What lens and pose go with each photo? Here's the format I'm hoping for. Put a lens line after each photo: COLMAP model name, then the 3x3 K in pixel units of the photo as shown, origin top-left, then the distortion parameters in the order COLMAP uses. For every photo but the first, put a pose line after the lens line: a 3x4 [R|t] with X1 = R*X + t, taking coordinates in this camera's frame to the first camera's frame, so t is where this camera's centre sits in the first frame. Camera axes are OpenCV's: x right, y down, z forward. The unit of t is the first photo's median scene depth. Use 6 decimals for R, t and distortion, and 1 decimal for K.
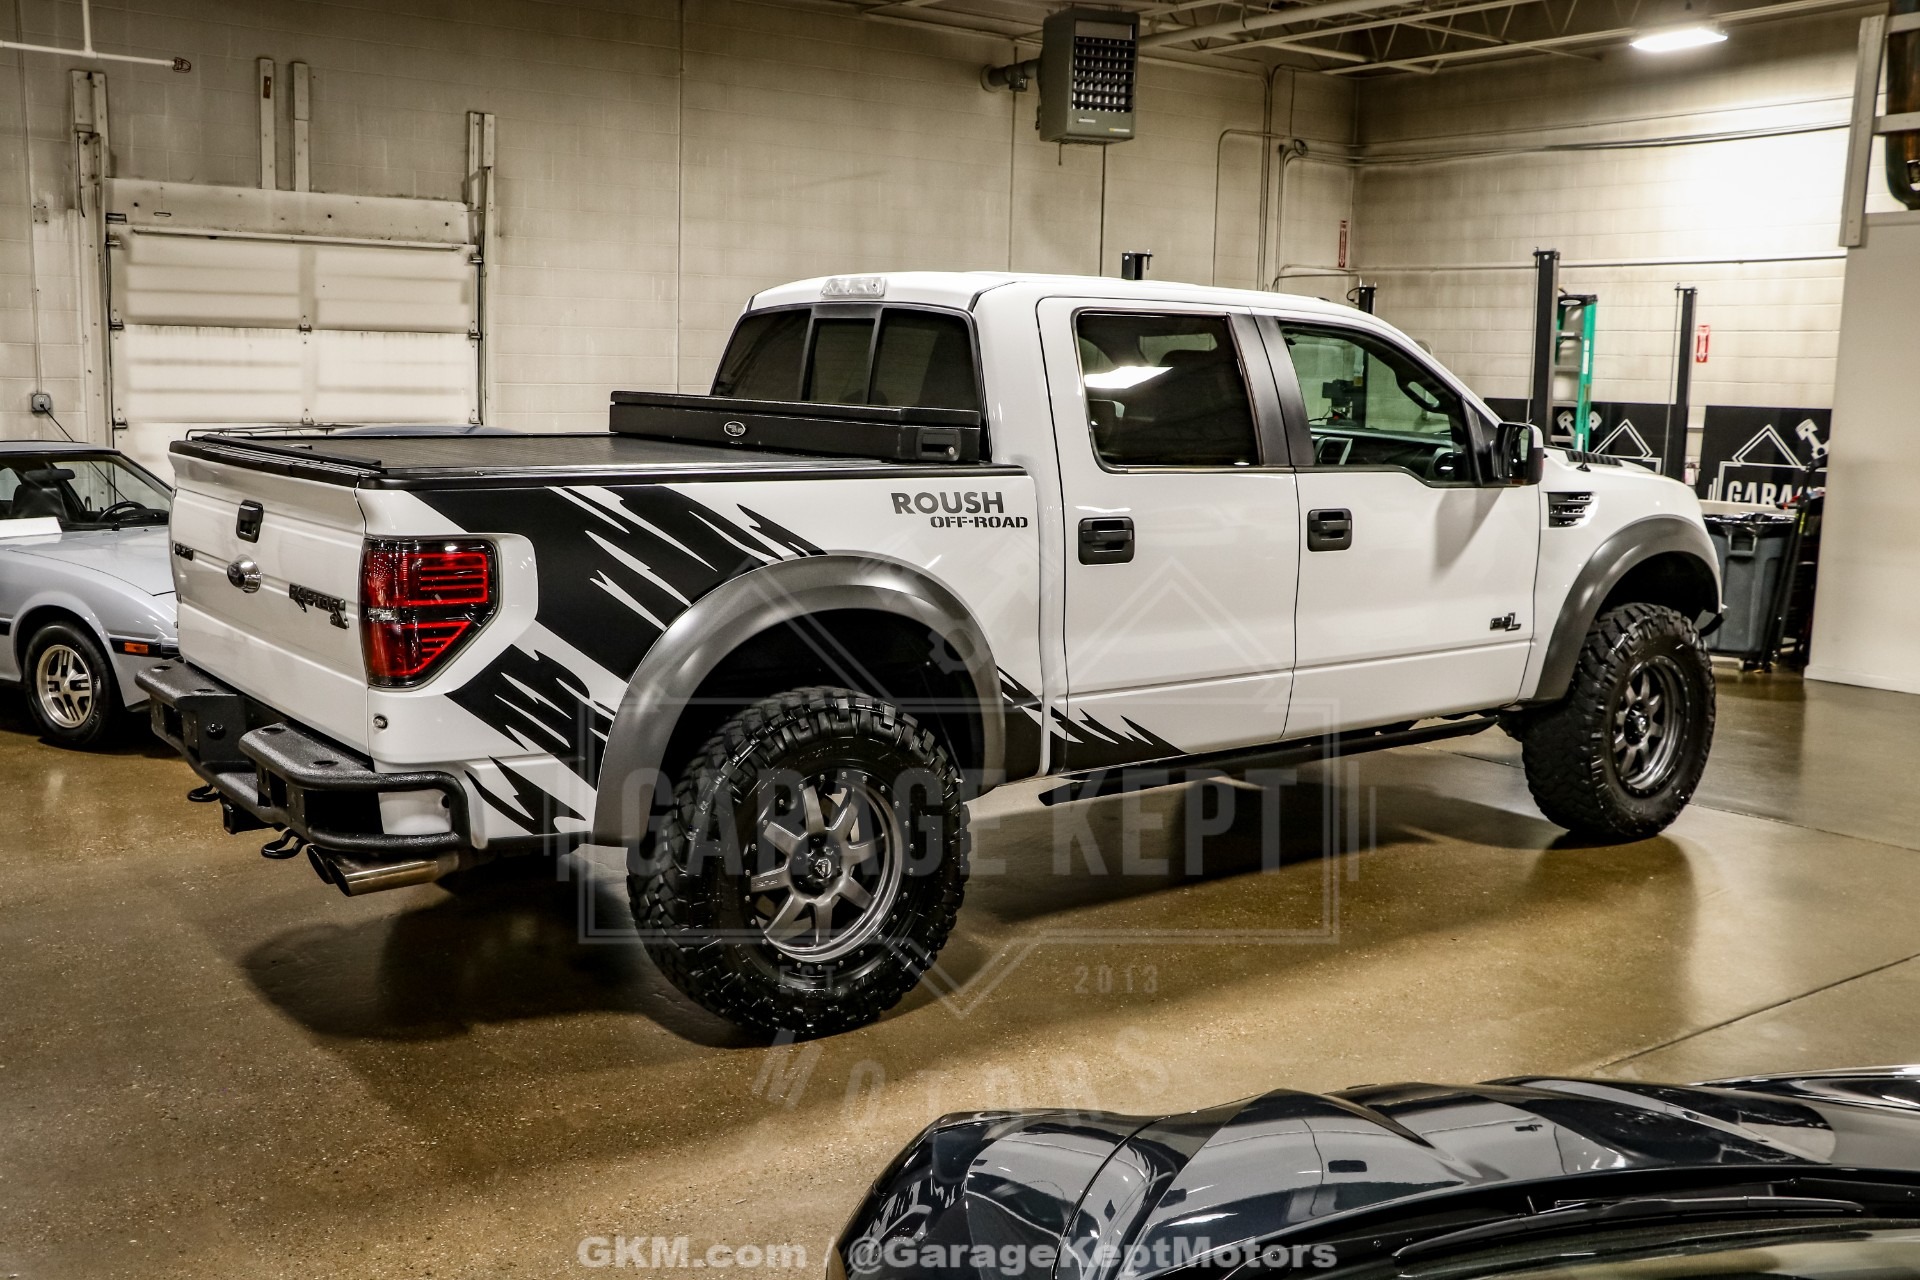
lens RADIAL K [[2107.4, 0, 958.9], [0, 2107.4, 649.0], [0, 0, 1]] dist [-0.003895, 0.029968]
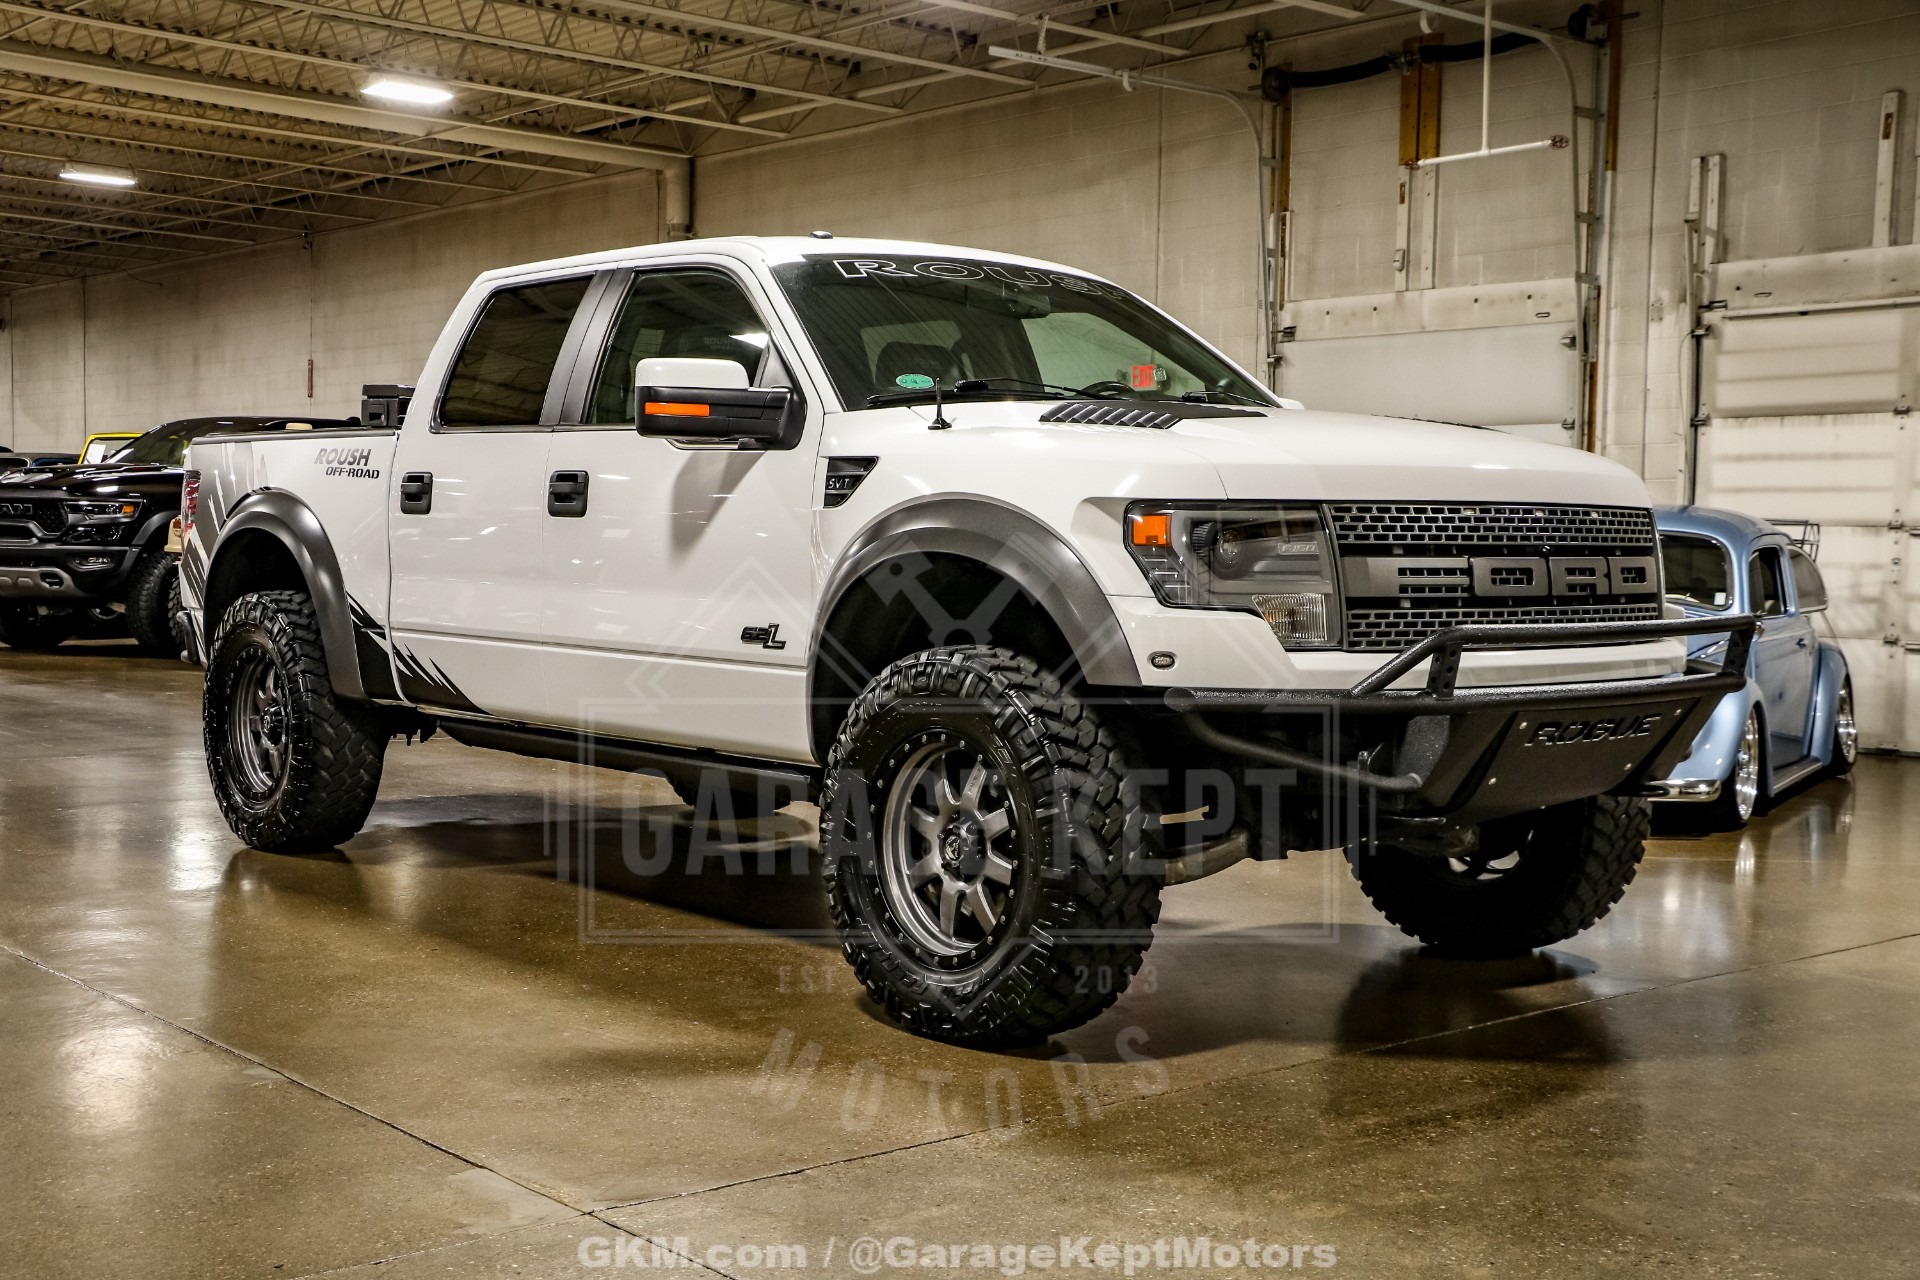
lens RADIAL K [[2955.6, 0, 960.0], [0, 2955.6, 640.0], [0, 0, 1]] dist [0.010695, 0.081378]
pose [[-0.209916, -0.012438, -0.977640, 0.907288], [-0.165294, 0.985977, 0.022948, -0.033741], [0.963646, 0.166415, -0.209028, 0.945247]]
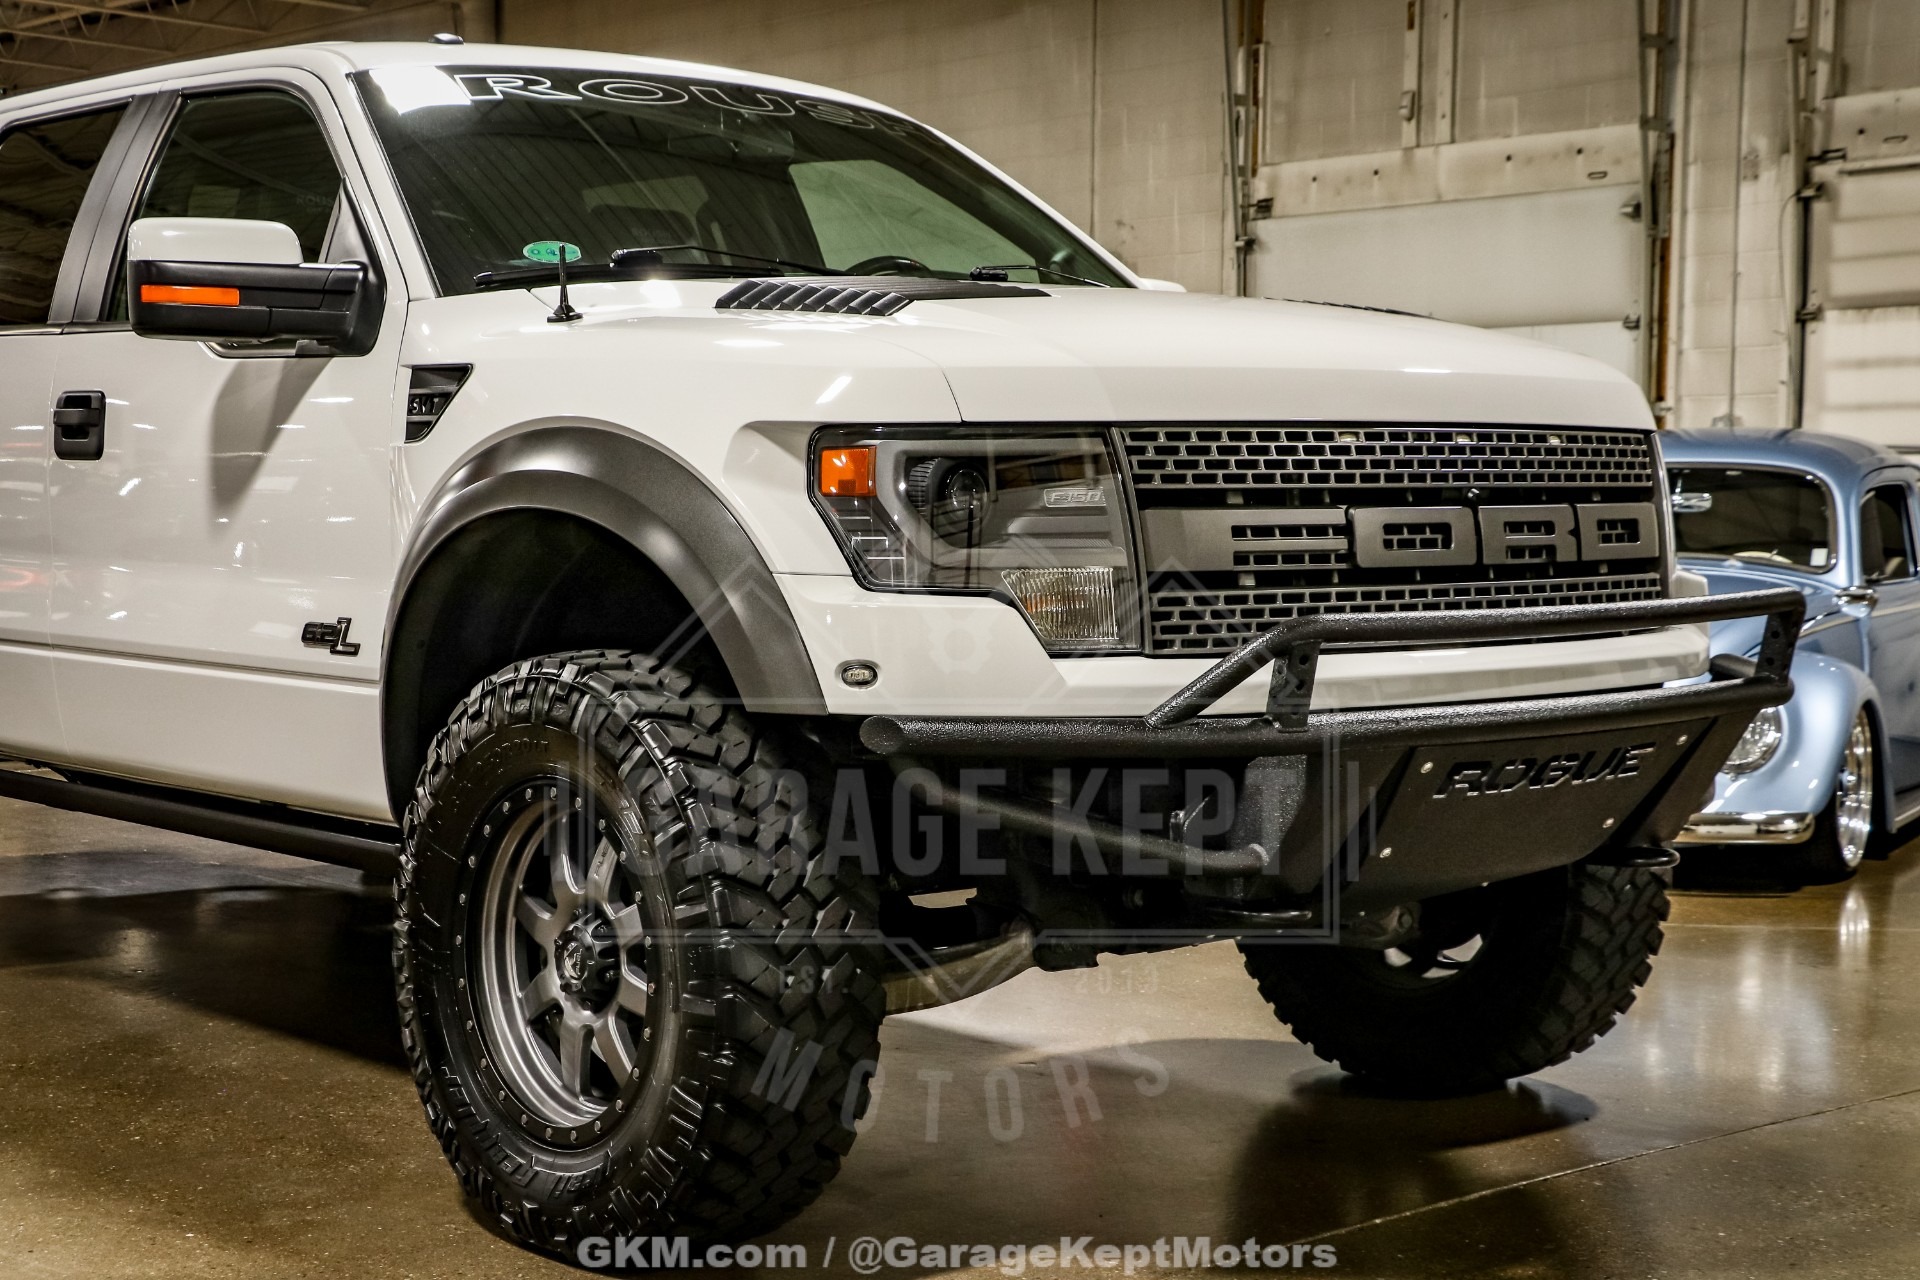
lens RADIAL K [[3649.3, 0, 968.6], [0, 3649.3, 643.1], [0, 0, 1]] dist [0.178481, 0.361745]
pose [[-0.203849, -0.001456, -0.979001, 0.799678], [-0.154324, 0.987544, 0.030665, -0.041696], [0.966762, 0.157335, -0.201535, 0.964922]]
